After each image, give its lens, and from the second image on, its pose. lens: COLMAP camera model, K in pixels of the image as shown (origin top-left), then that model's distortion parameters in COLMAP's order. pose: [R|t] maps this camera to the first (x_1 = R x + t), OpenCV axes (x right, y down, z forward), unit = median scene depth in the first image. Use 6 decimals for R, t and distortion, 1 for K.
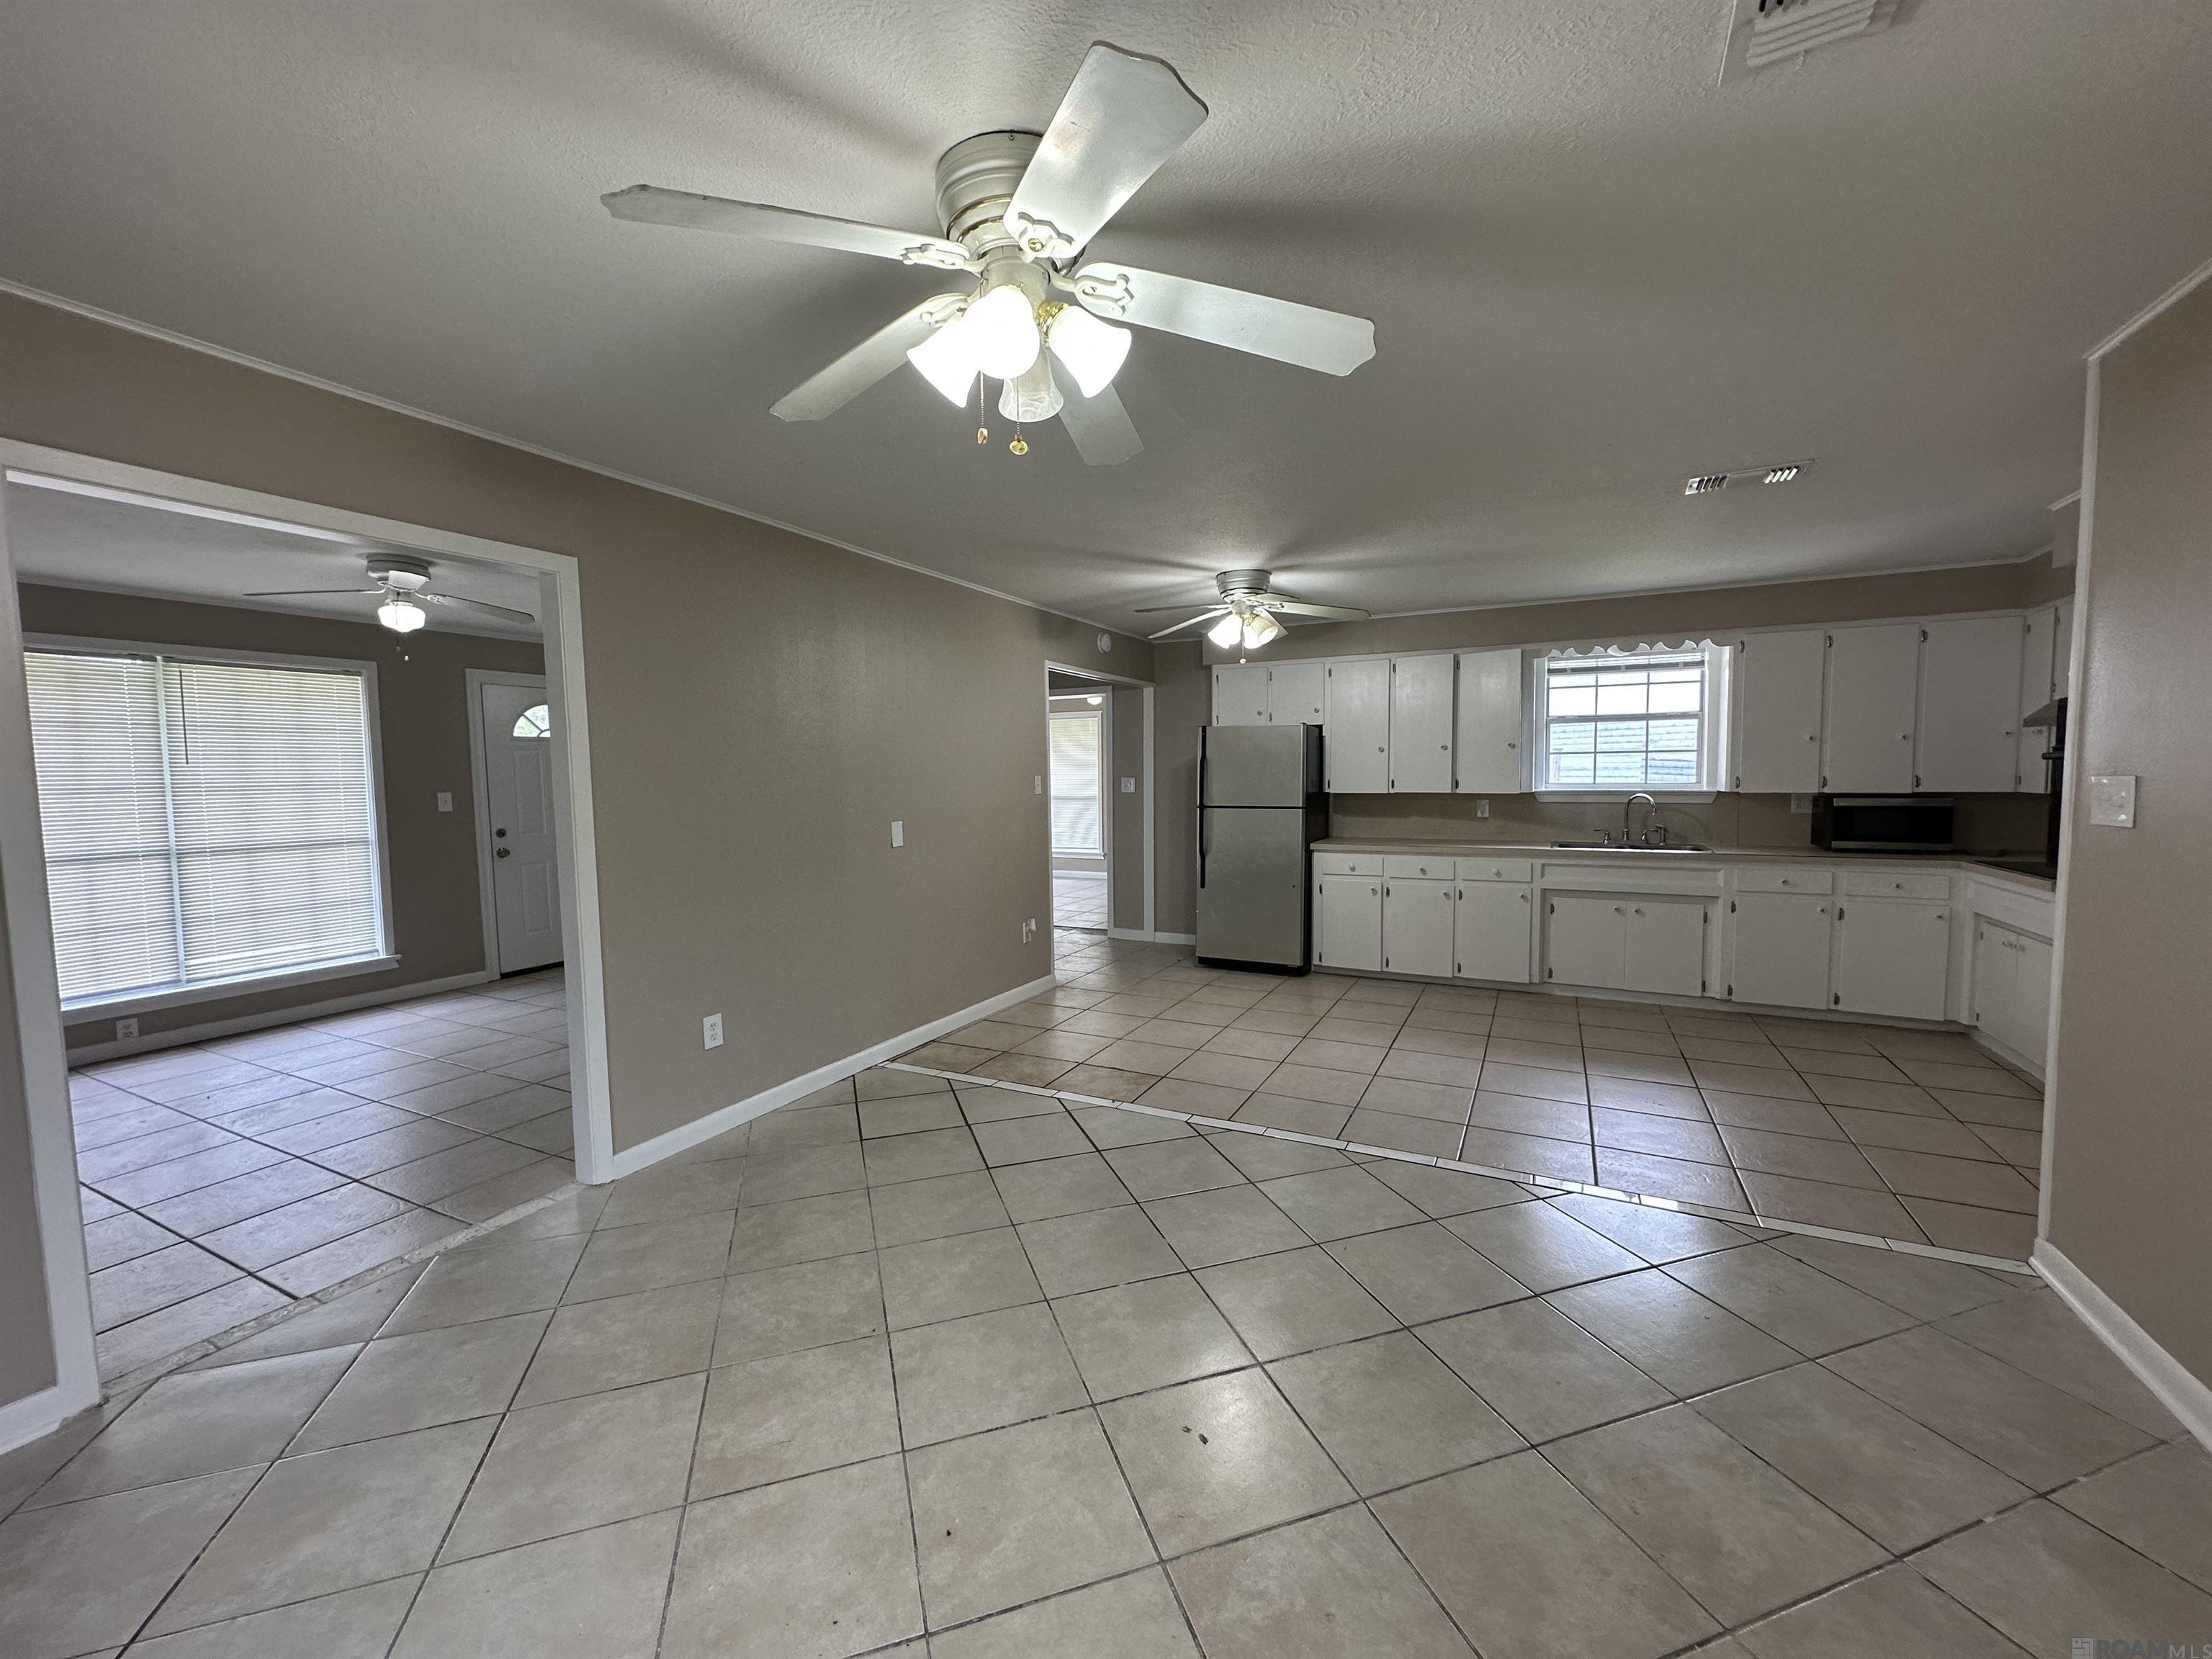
lens RADIAL K [[875.9, 0, 1113.1], [0, 875.9, 828.5], [0, 0, 1]] dist [-0.007551, 0.000611]
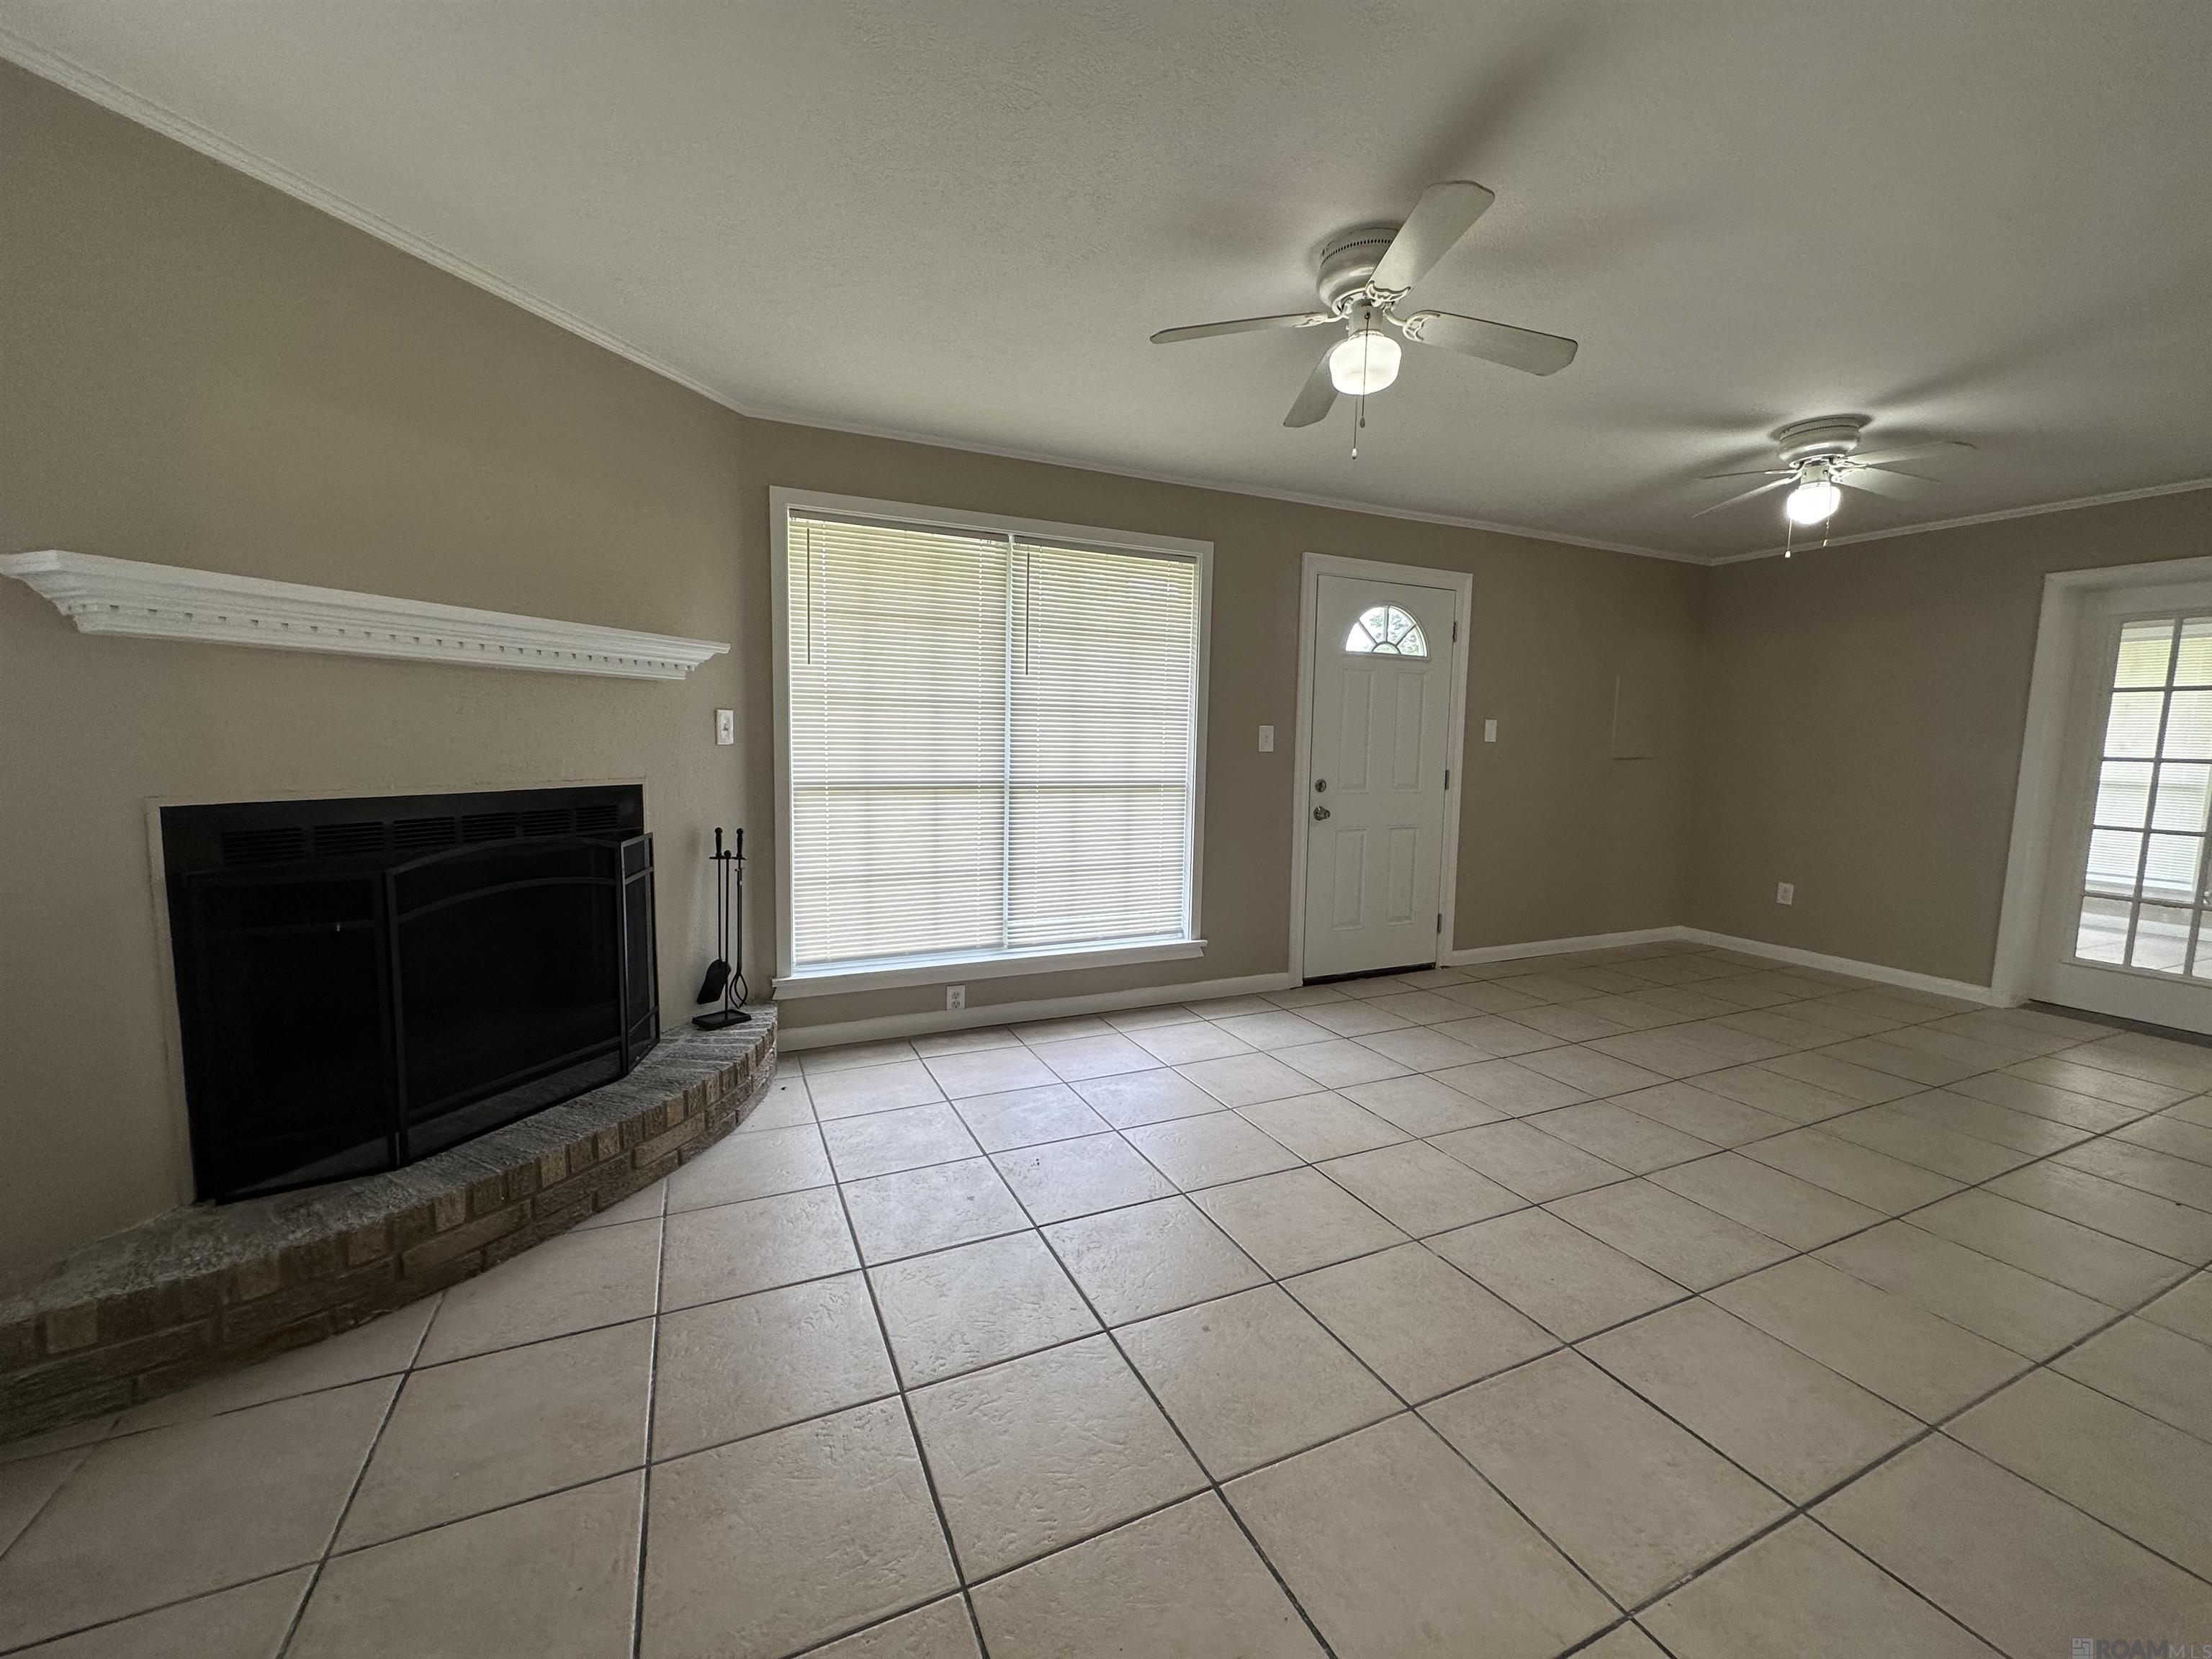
lens RADIAL K [[875.9, 0, 1105.3], [0, 875.9, 829.7], [0, 0, 1]] dist [-0.007551, 0.000611]
pose [[0.778938, 0.089956, -0.620615, -0.387770], [-0.069108, 0.995944, 0.057620, 0.011679], [0.623281, -0.001992, 0.781996, 0.325453]]
